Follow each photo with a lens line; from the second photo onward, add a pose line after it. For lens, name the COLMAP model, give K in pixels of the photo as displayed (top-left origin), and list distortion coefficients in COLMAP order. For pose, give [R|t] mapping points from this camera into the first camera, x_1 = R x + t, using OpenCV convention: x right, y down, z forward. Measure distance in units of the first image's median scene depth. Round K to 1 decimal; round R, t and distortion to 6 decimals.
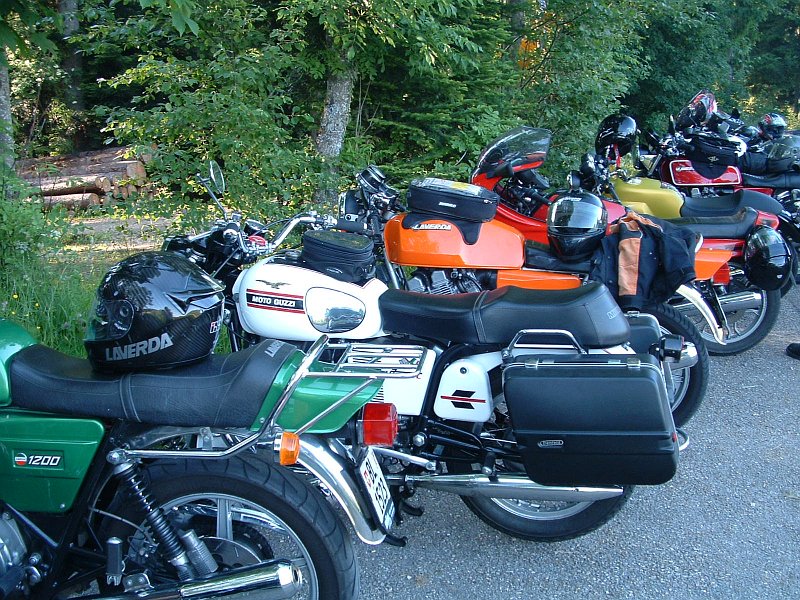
lens RADIAL K [[923.2, 0, 400.0], [0, 923.2, 300.0], [0, 0, 1]] dist [-0.251050, 0.373514]
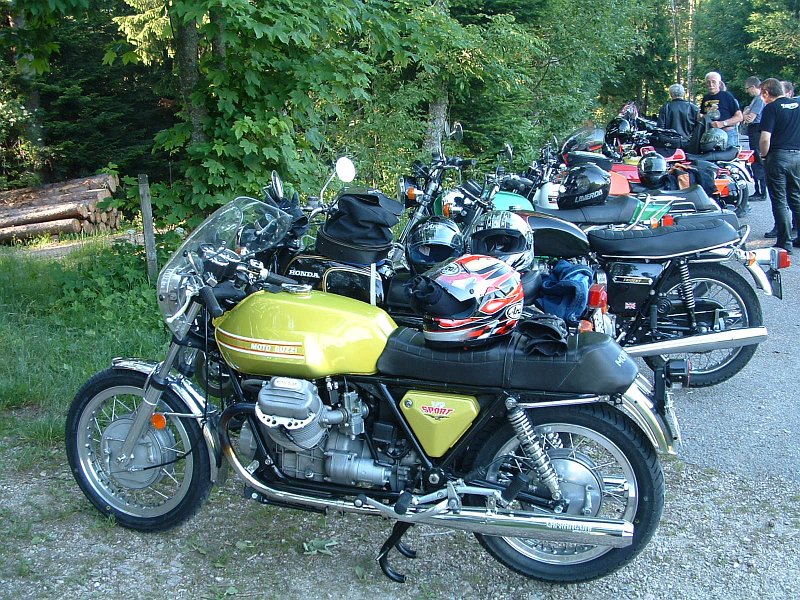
lens RADIAL K [[923.2, 0, 400.0], [0, 923.2, 300.0], [0, 0, 1]] dist [-0.251050, 0.373514]
pose [[0.982844, -0.072958, 0.169395, -0.139167], [0.078028, 0.996675, -0.023462, 0.040063], [-0.167120, 0.036277, 0.985269, -0.166041]]
